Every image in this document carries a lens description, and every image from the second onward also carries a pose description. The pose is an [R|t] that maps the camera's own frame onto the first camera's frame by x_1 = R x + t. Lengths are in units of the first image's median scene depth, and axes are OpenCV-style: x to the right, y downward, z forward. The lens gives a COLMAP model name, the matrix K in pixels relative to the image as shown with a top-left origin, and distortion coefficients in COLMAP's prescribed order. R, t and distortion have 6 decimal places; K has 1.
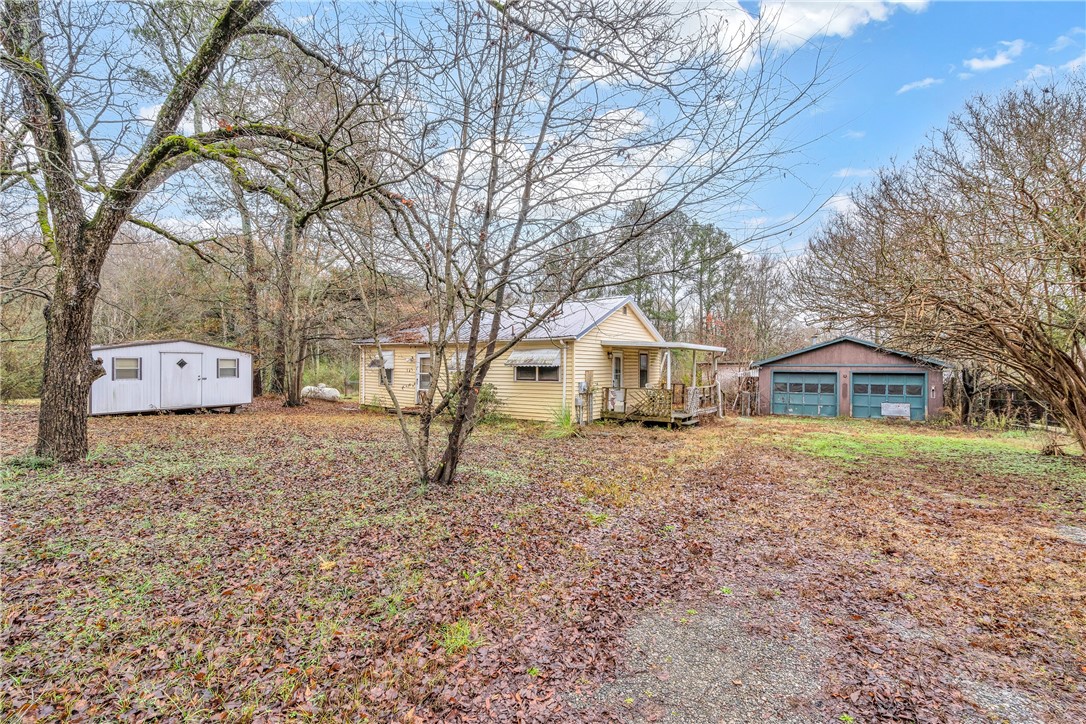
lens RADIAL K [[486.0, 0, 539.9], [0, 486.0, 363.4], [0, 0, 1]] dist [-0.000503, 0.000177]
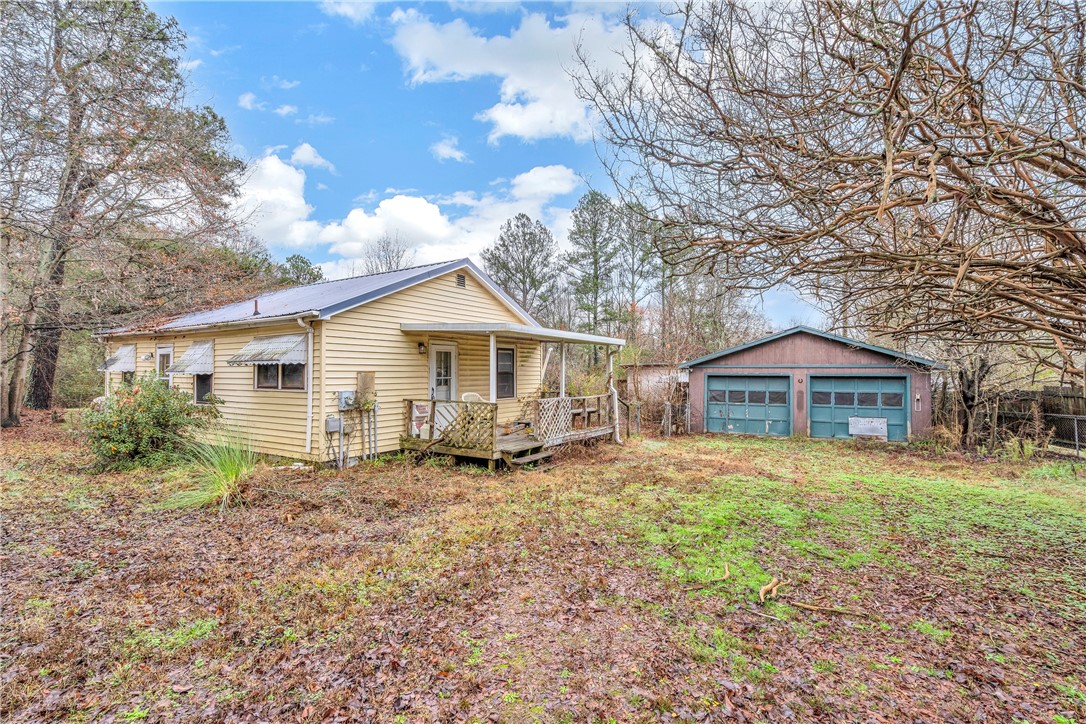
lens RADIAL K [[486.0, 0, 541.2], [0, 486.0, 364.6], [0, 0, 1]] dist [-0.000503, 0.000177]
pose [[0.999299, -0.001780, 0.037399, 0.234061], [0.002244, 0.999921, -0.012384, 0.011254], [-0.037374, 0.012460, 0.999224, 0.313935]]
